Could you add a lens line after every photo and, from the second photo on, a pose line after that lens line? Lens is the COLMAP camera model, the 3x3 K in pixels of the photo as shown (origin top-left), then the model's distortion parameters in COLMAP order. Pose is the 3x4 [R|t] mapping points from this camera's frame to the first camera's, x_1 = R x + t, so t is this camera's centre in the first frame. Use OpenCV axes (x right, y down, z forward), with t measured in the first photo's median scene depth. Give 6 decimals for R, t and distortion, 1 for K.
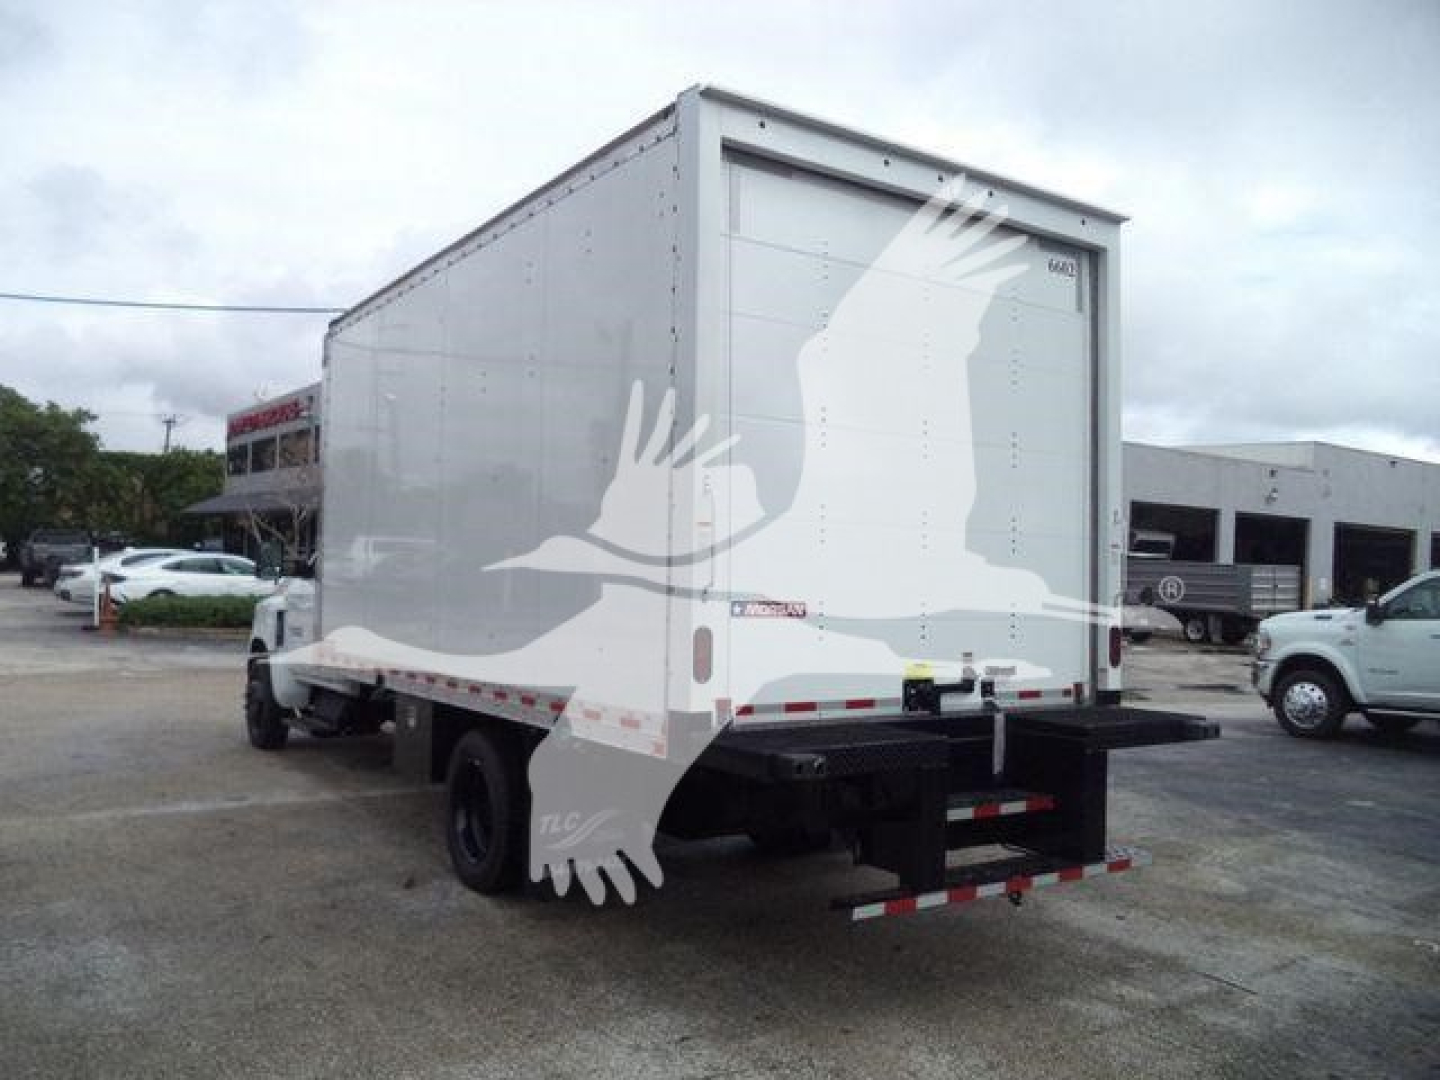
lens RADIAL K [[1142.5, 0, 717.5], [0, 1142.5, 557.9], [0, 0, 1]] dist [-0.014721, -0.009075]
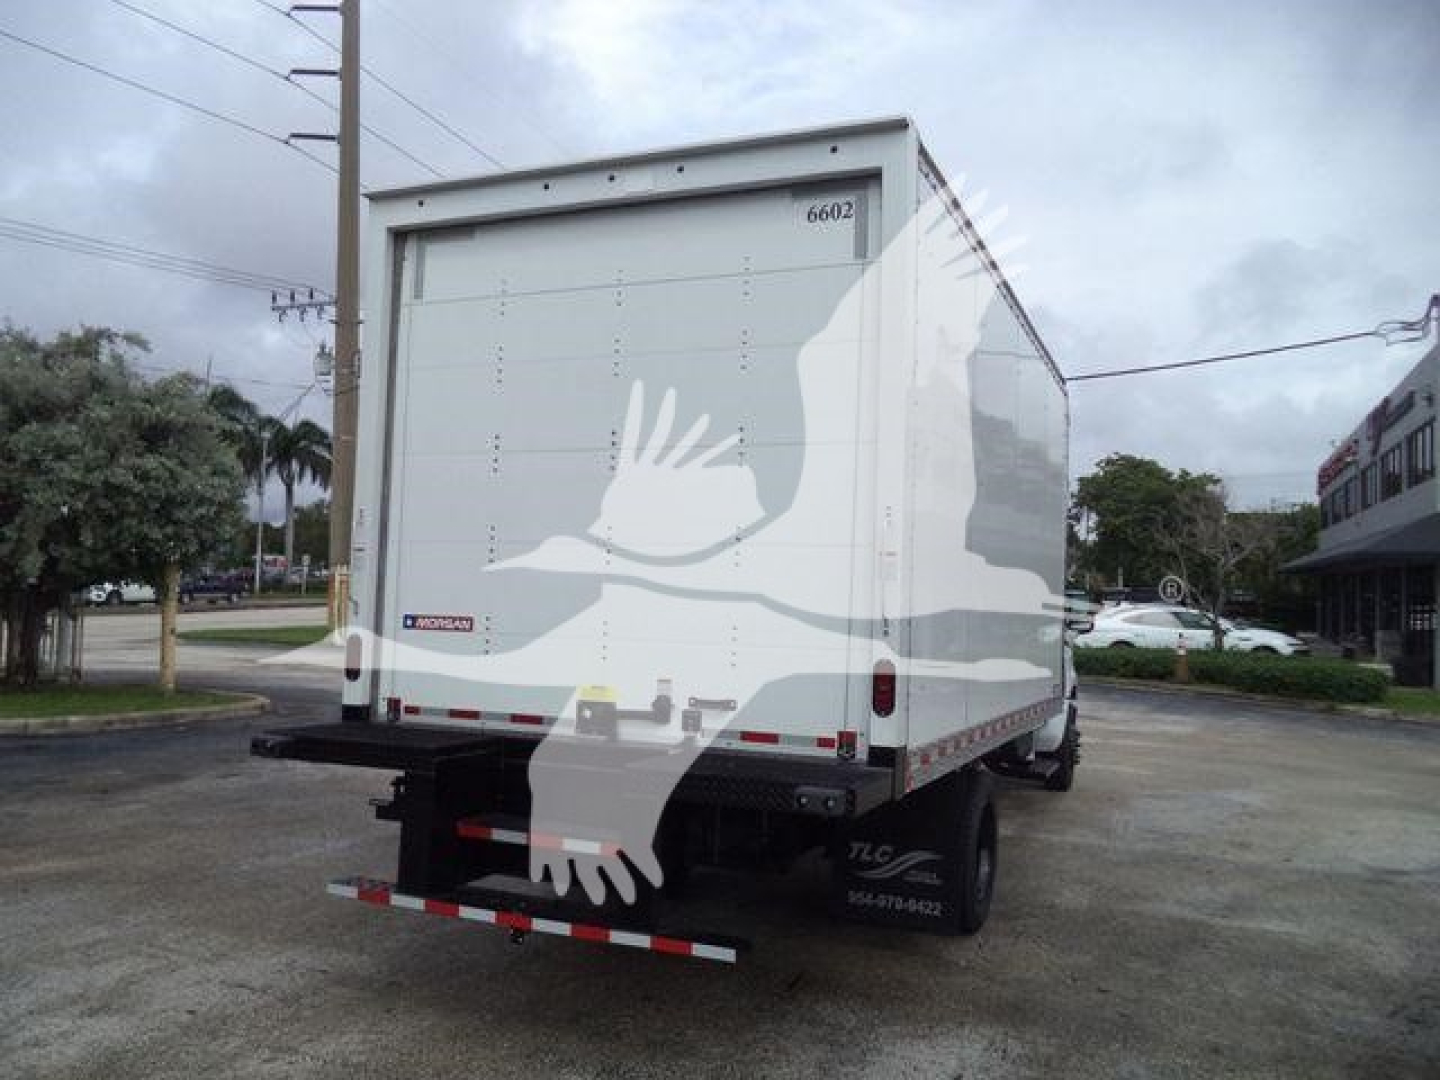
lens RADIAL K [[1148.7, 0, 722.1], [0, 1148.7, 558.0], [0, 0, 1]] dist [-0.001732, -0.000553]
pose [[0.545958, -0.042869, -0.836715, 0.985451], [-0.001838, 0.998626, -0.052364, 0.034365], [0.837811, 0.030126, 0.545129, 0.531451]]
